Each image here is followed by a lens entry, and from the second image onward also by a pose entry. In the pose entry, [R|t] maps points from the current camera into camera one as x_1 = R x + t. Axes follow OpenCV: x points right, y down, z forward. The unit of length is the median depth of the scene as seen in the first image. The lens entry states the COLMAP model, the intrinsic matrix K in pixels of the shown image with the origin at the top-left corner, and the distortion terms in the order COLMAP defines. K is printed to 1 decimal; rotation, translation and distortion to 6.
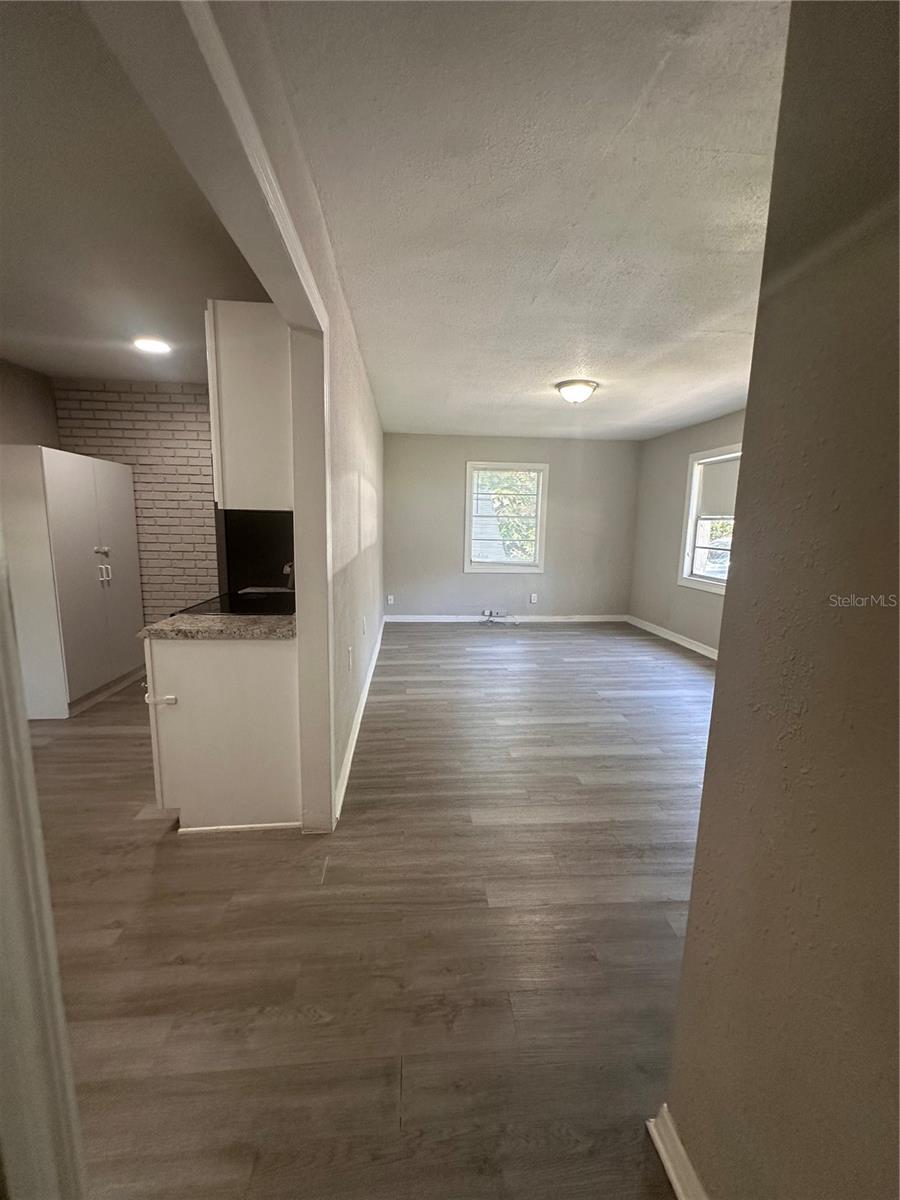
lens RADIAL K [[483.4, 0, 450.2], [0, 483.4, 600.1], [0, 0, 1]] dist [-0.000784, 0.000344]
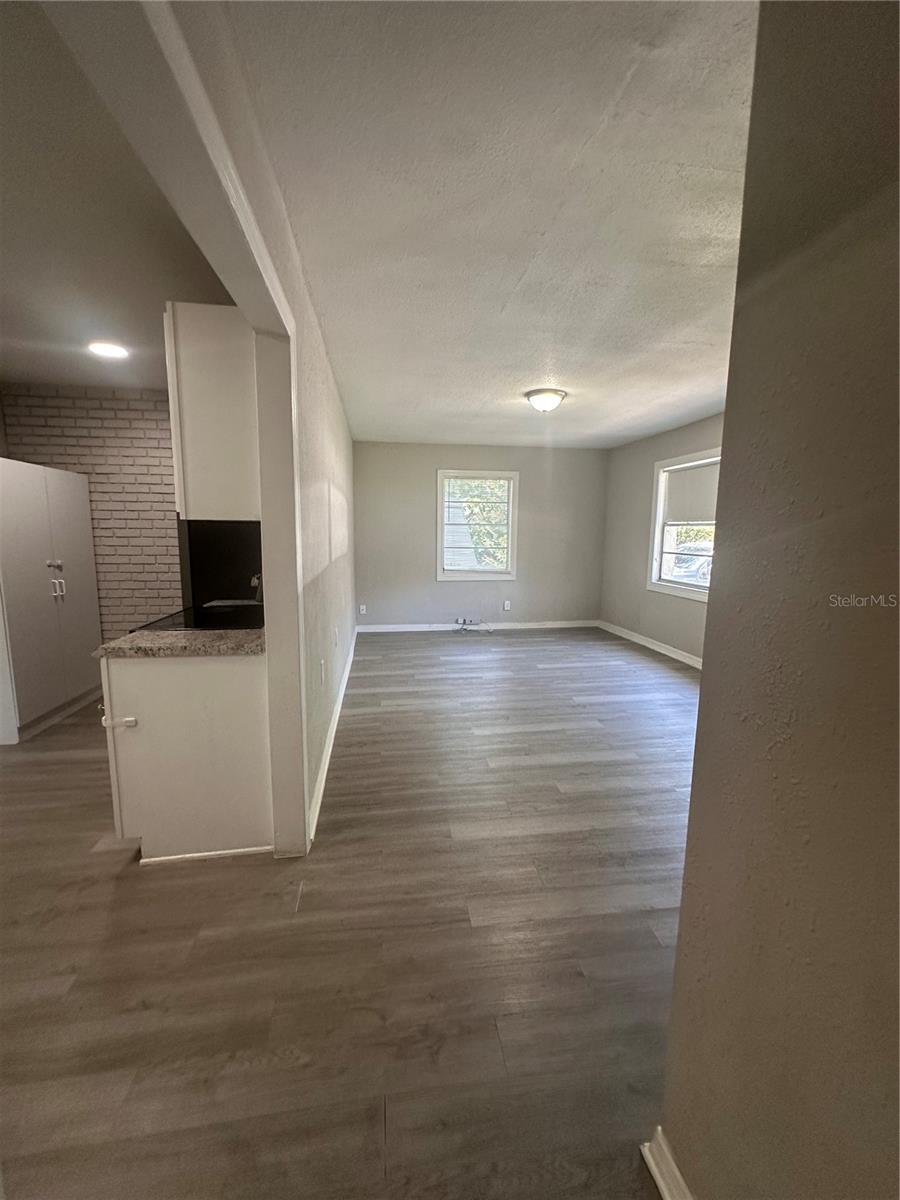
lens RADIAL K [[483.4, 0, 450.2], [0, 483.4, 600.1], [0, 0, 1]] dist [-0.000784, 0.000344]
pose [[0.998175, -0.017940, 0.057658, -0.003330], [0.018872, 0.999699, -0.015656, -0.002378], [-0.057360, 0.016716, 0.998214, 0.010724]]
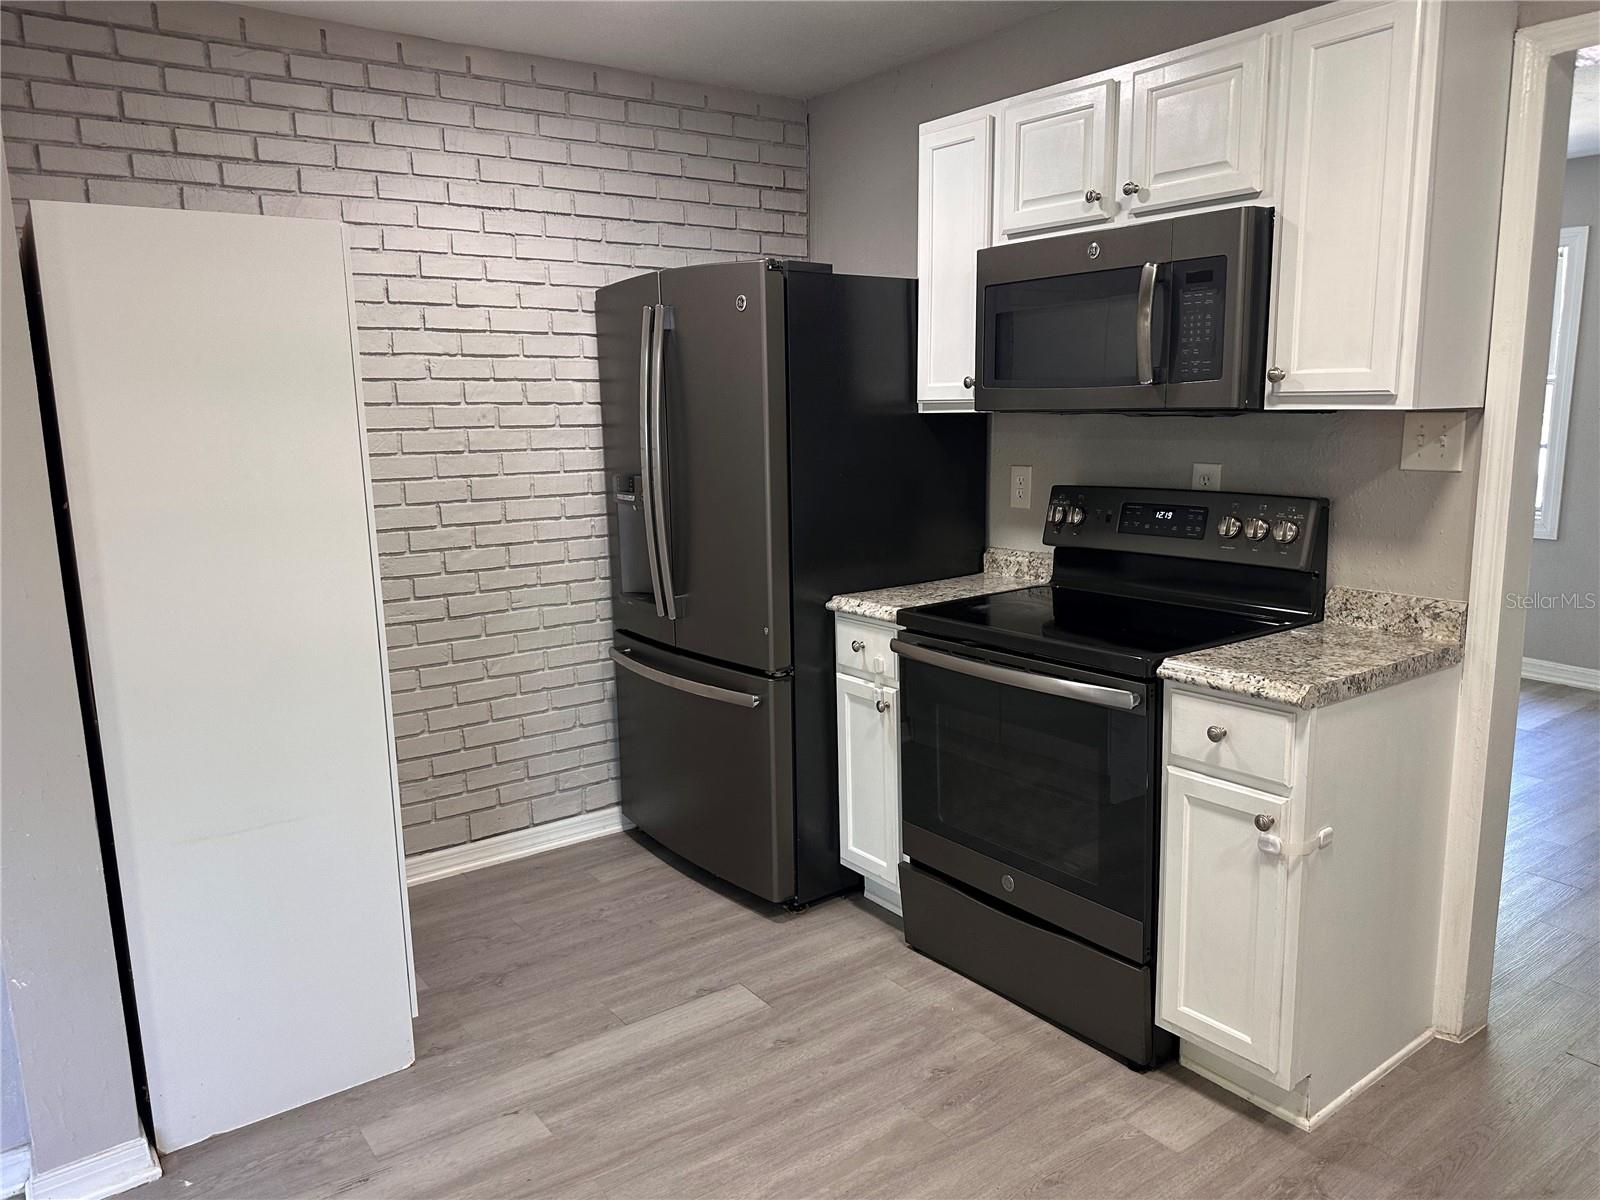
lens RADIAL K [[1151.3, 0, 806.9], [0, 1151.3, 601.7], [0, 0, 1]] dist [-0.007821, 0.007482]
pose [[0.852475, -0.125104, 0.507579, -0.770069], [0.114894, 0.992040, 0.051546, -0.061952], [-0.509987, 0.014376, 0.860062, 0.165033]]
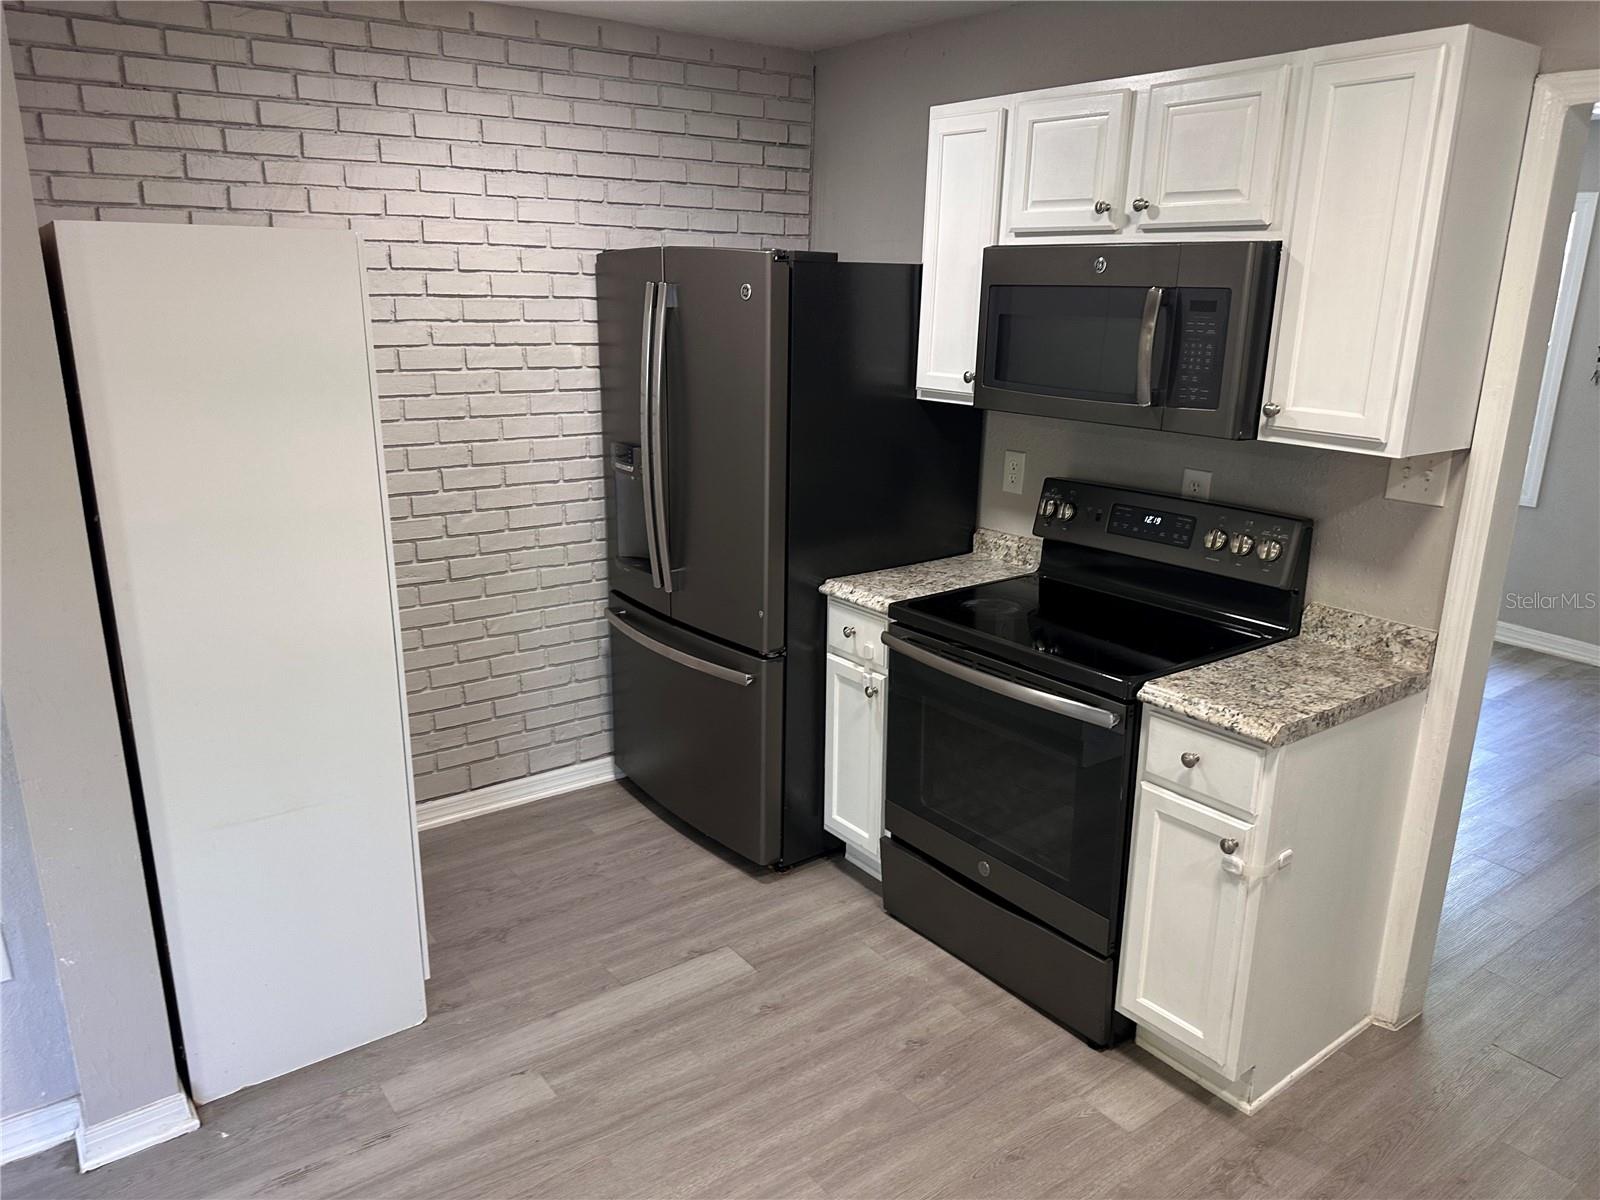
lens RADIAL K [[1152.1, 0, 788.3], [0, 1152.1, 606.7], [0, 0, 1]] dist [-0.004723, 0.004479]
pose [[0.854412, -0.151610, 0.496986, -0.784053], [0.084195, 0.984241, 0.155504, -0.133061], [-0.512729, -0.091021, 0.853712, 0.152267]]
